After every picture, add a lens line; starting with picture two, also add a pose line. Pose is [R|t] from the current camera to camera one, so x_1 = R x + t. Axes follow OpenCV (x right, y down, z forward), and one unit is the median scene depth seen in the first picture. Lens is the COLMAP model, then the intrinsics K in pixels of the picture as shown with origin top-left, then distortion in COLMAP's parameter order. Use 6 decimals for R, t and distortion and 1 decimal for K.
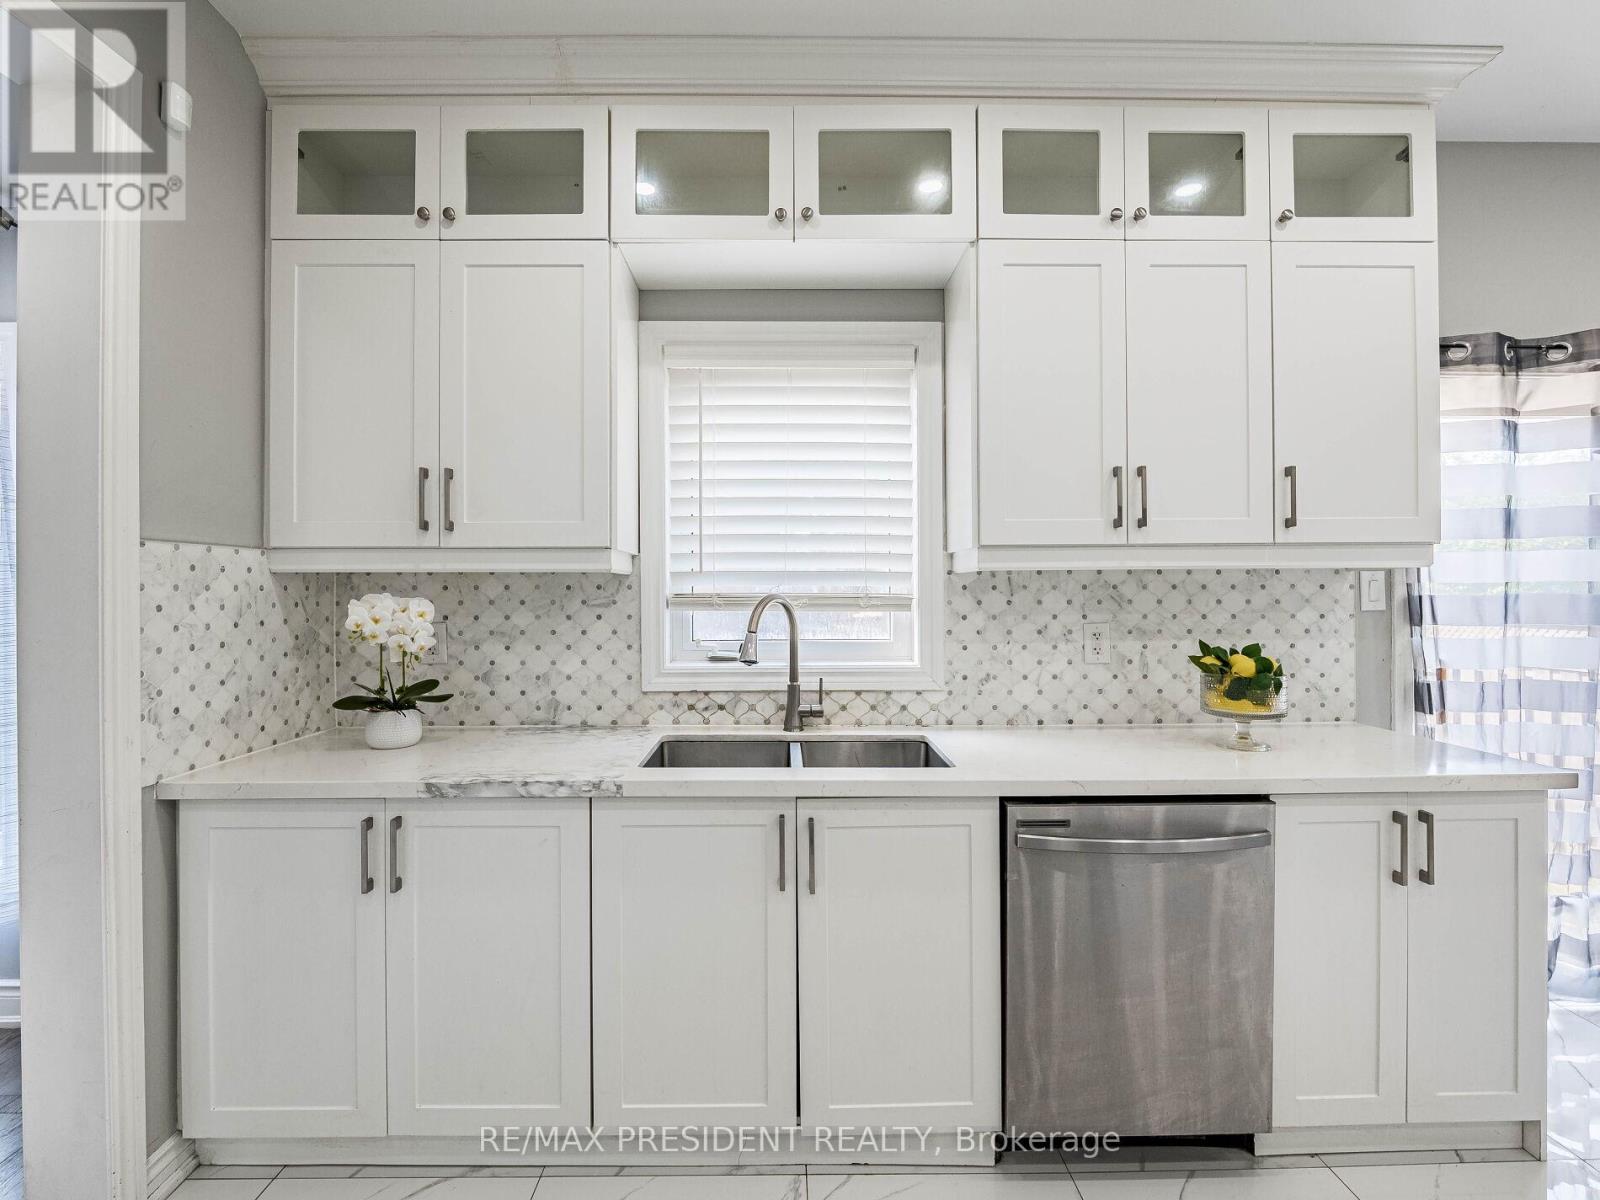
lens RADIAL K [[747.0, 0, 793.8], [0, 747.0, 588.8], [0, 0, 1]] dist [-0.013079, 0.000887]
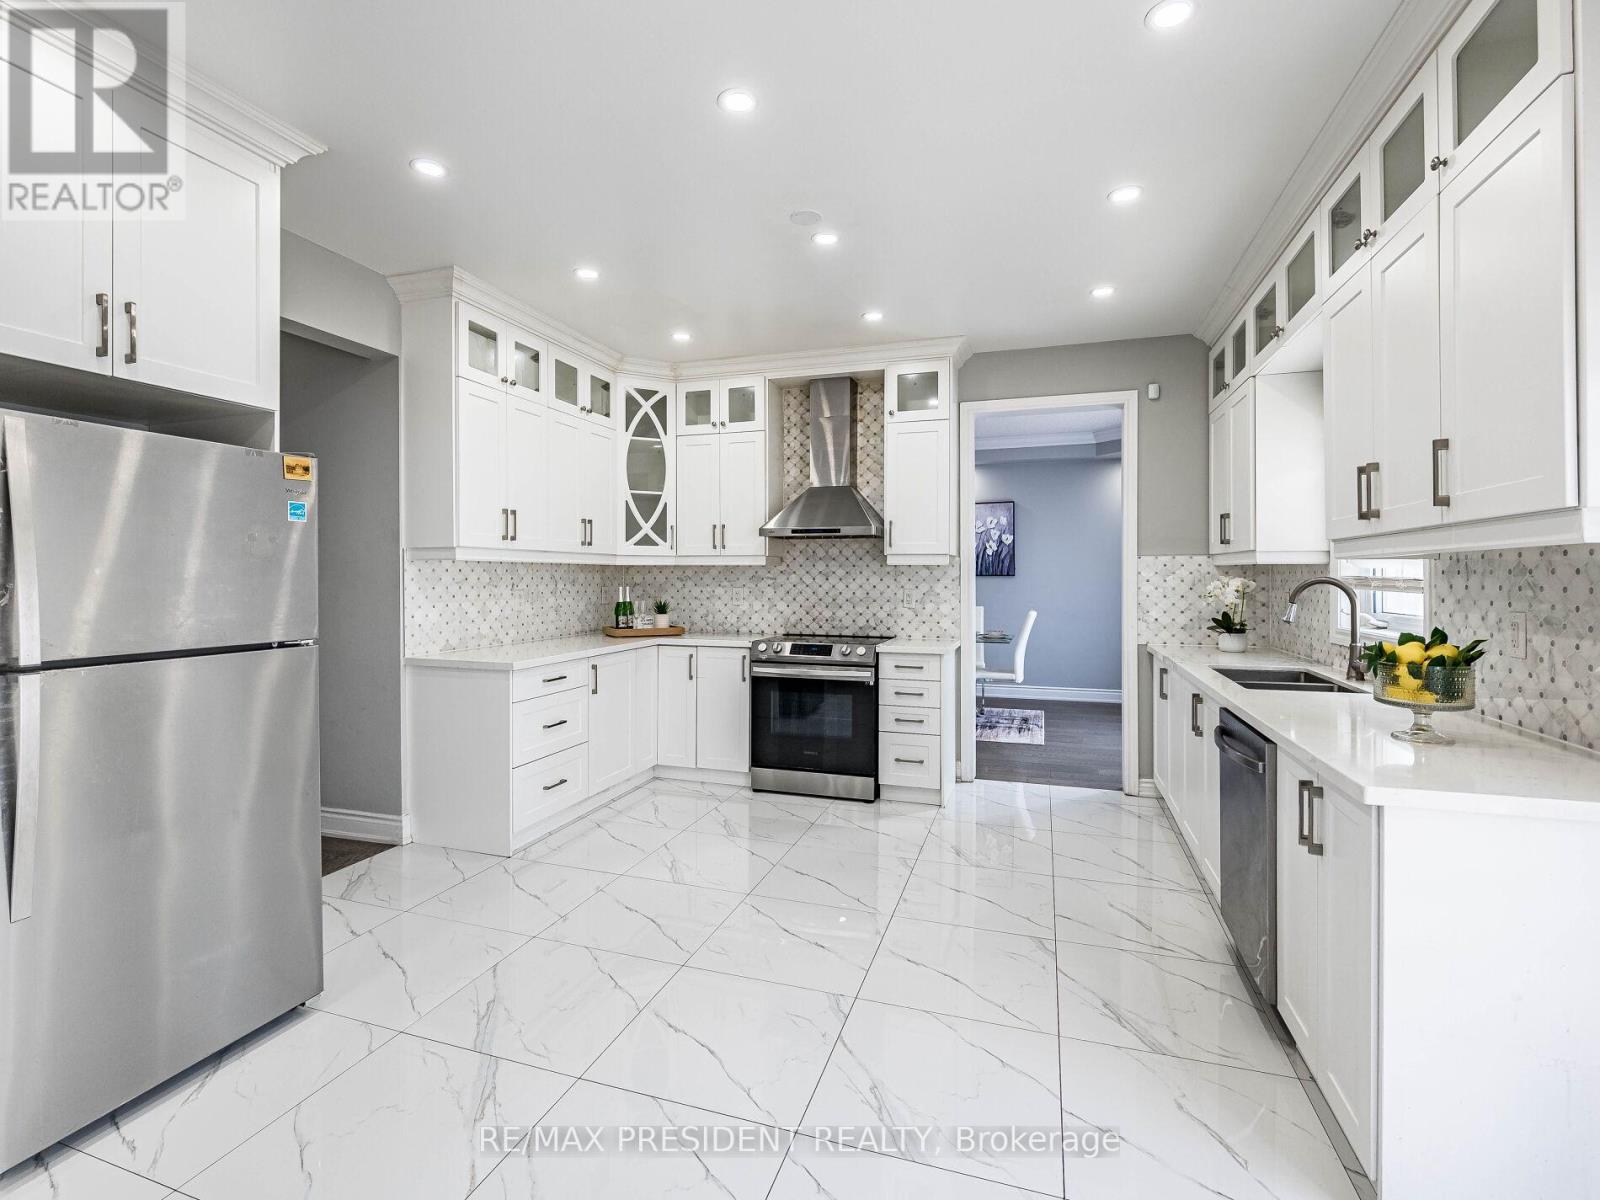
lens RADIAL K [[747.0, 0, 793.2], [0, 747.0, 576.1], [0, 0, 1]] dist [-0.013079, 0.000887]
pose [[-0.328656, 0.004760, -0.944438, 1.741006], [0.004001, 0.999985, 0.003648, -0.004397], [0.944441, -0.002580, -0.328670, 0.538883]]
